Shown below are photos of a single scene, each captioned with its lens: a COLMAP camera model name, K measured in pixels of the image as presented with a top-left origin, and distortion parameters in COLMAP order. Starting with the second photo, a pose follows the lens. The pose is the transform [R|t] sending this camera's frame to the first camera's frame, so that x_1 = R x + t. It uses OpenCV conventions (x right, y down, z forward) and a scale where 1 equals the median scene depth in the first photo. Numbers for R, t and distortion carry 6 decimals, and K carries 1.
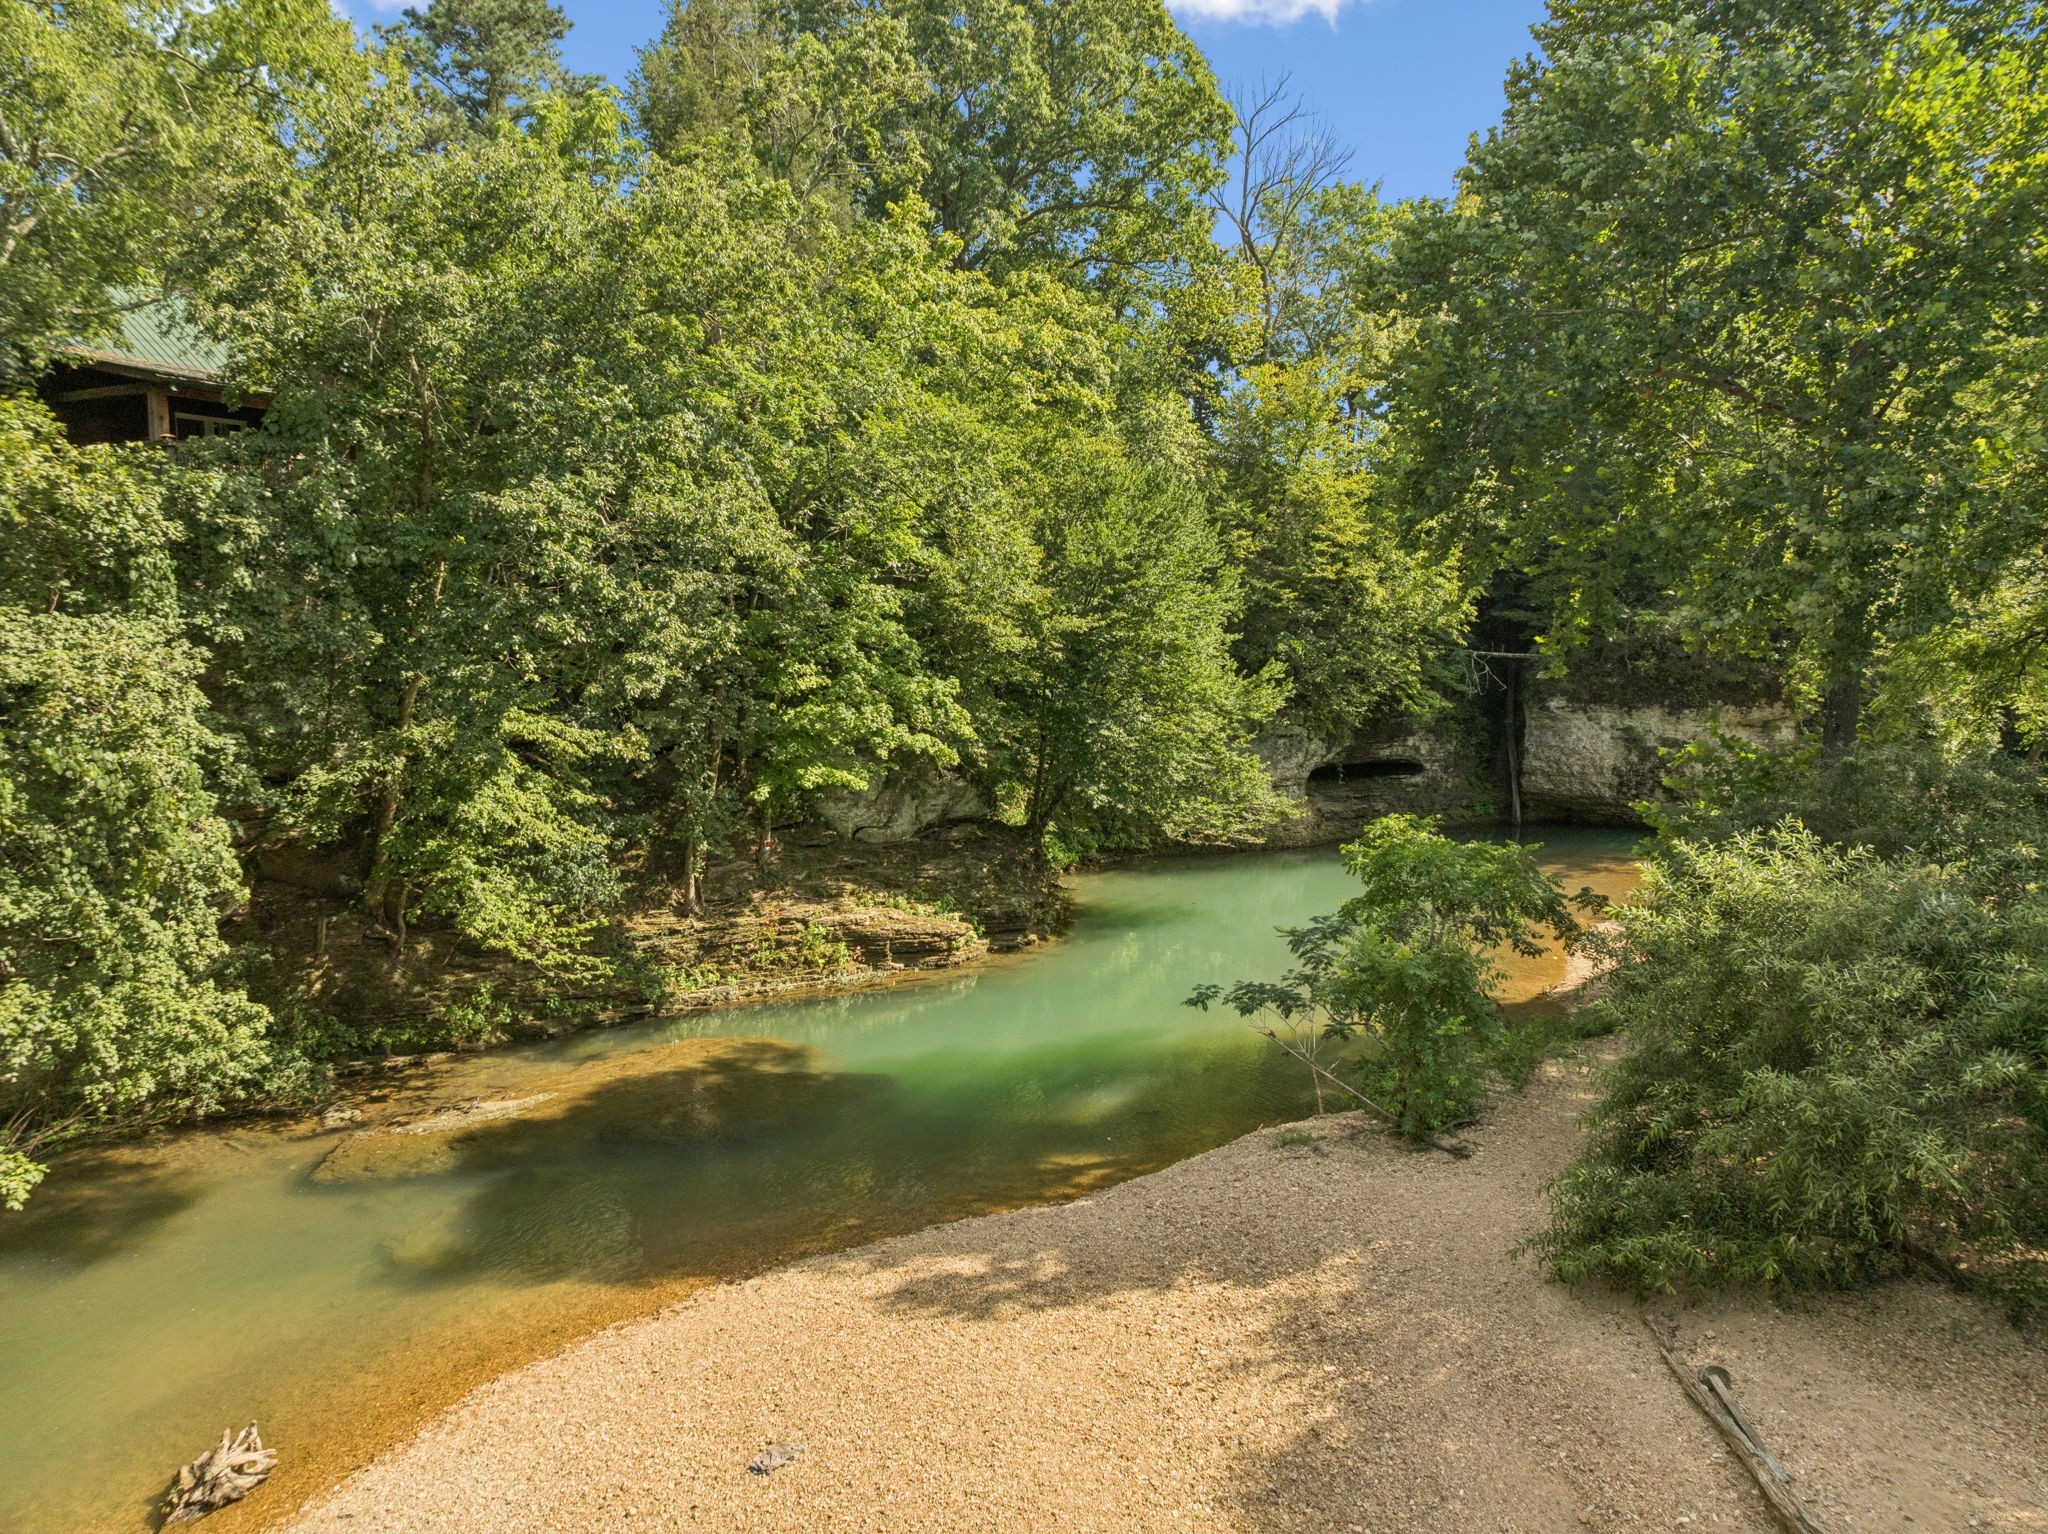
lens RADIAL K [[1464.9, 0, 1024.0], [0, 1464.9, 767.0], [0, 0, 1]] dist [-0.037115, 0.004941]
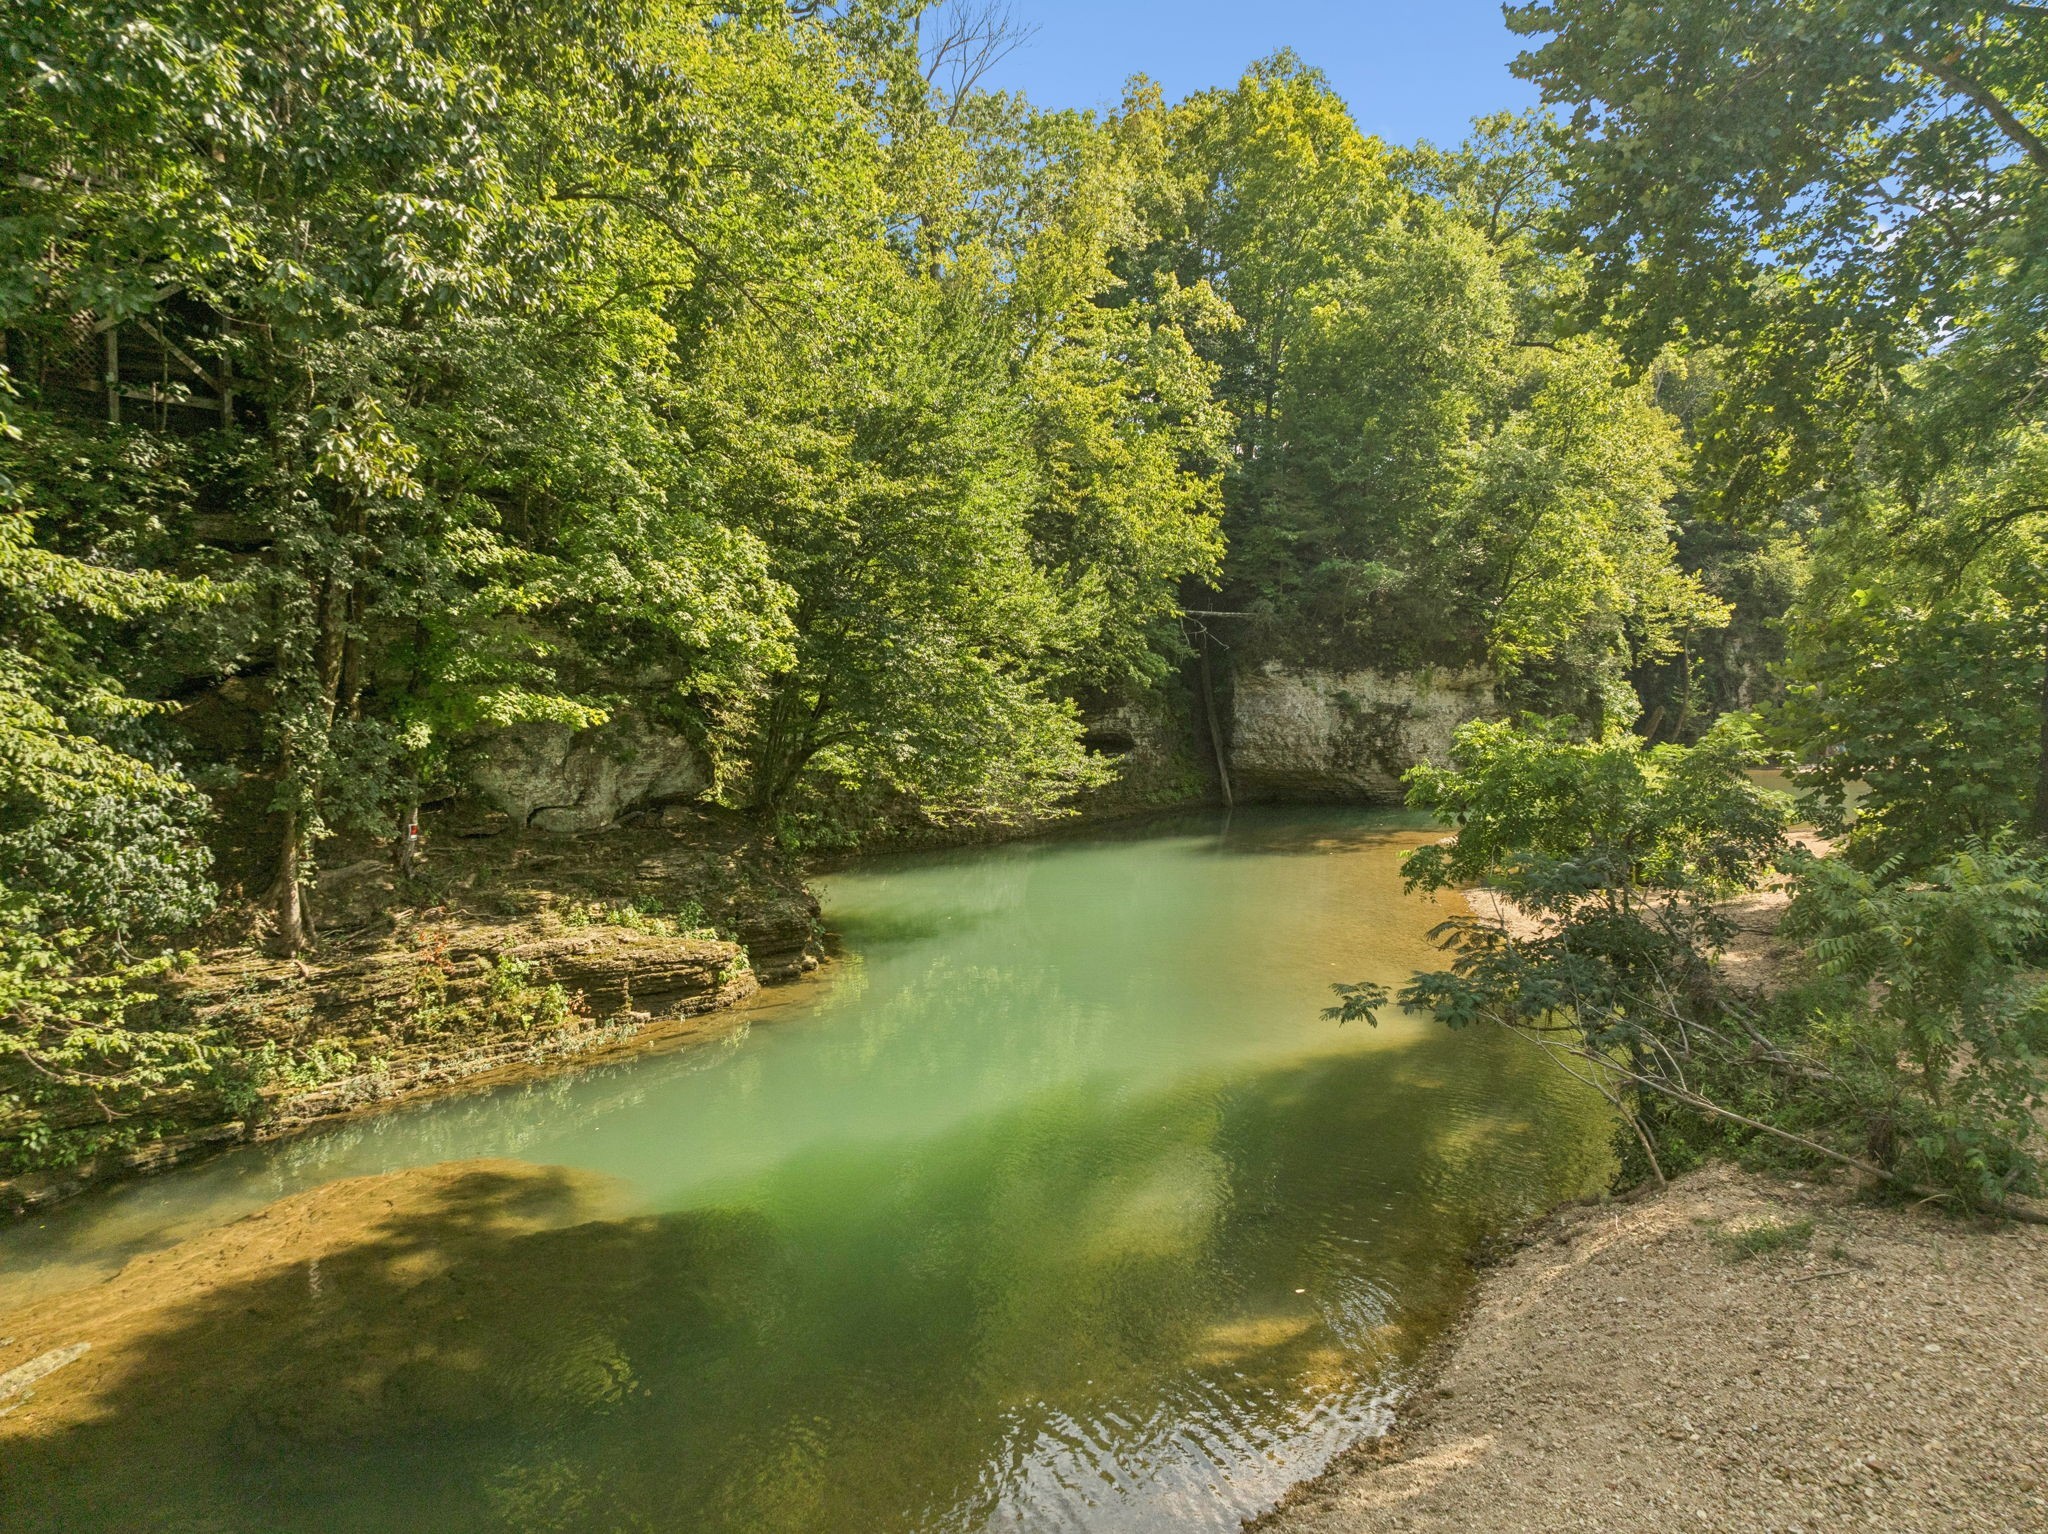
lens RADIAL K [[1464.9, 0, 1024.0], [0, 1464.9, 767.0], [0, 0, 1]] dist [-0.037115, 0.004941]
pose [[0.935749, -0.029551, 0.351426, -0.153951], [0.039472, 0.998998, -0.021097, 0.050616], [-0.350450, 0.033613, 0.935978, 0.364794]]
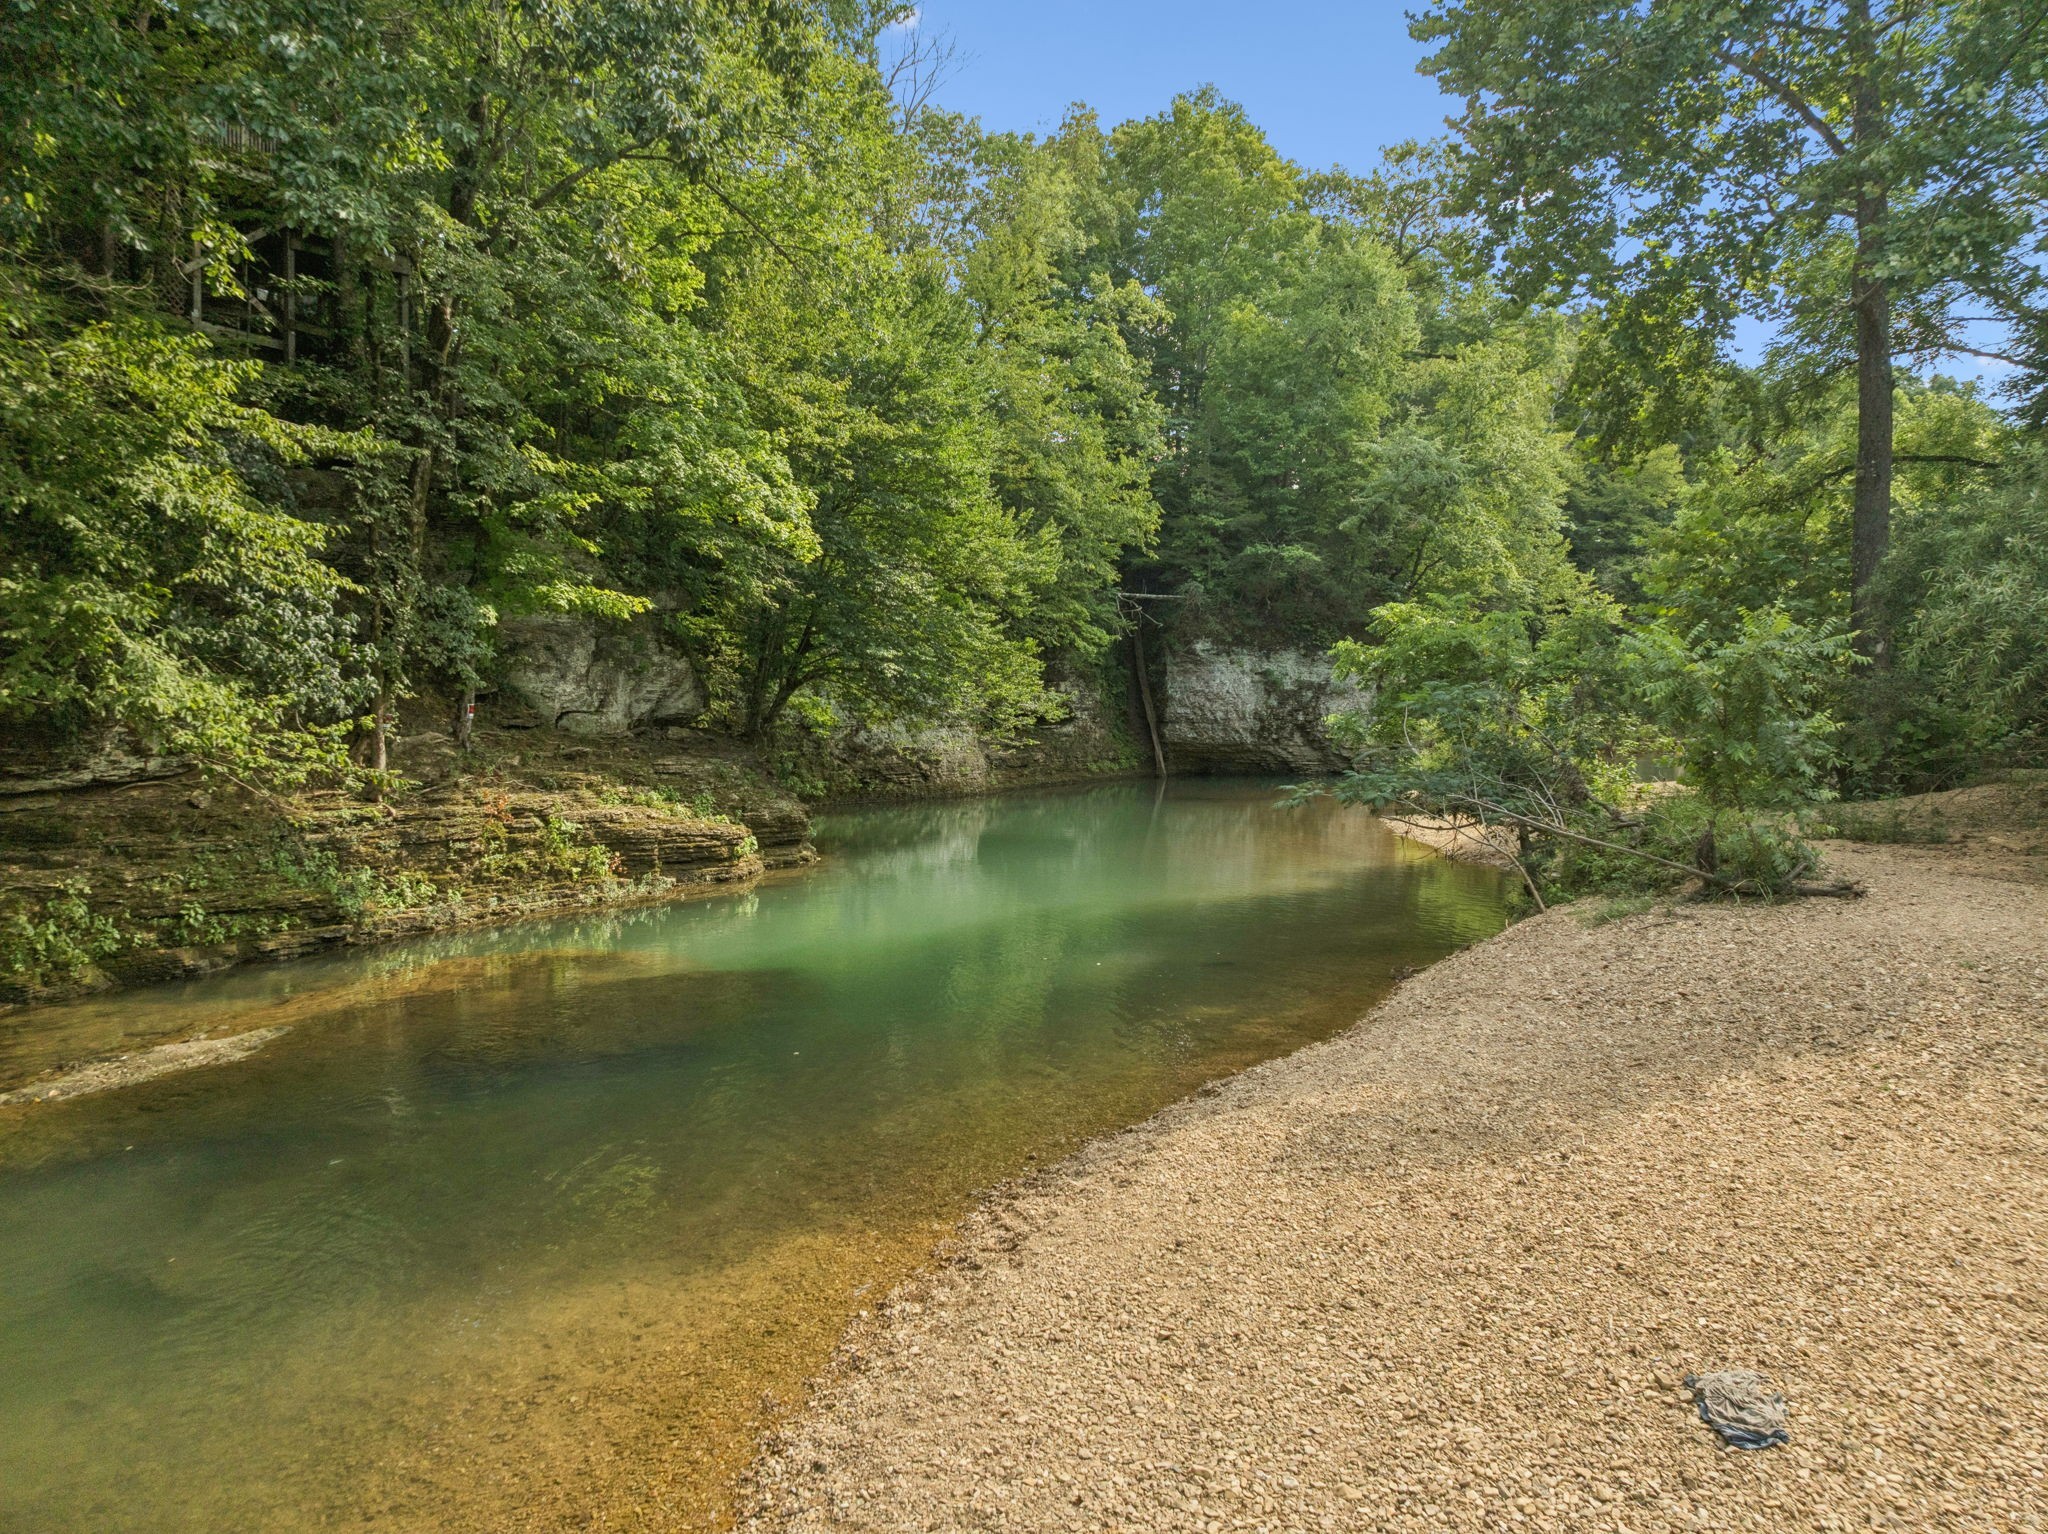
lens RADIAL K [[1464.9, 0, 1024.0], [0, 1464.9, 767.0], [0, 0, 1]] dist [-0.037115, 0.004941]
pose [[0.914295, -0.022294, 0.404435, -0.220354], [0.044838, 0.997918, -0.046355, 0.125462], [-0.402559, 0.060516, 0.913391, 0.289882]]
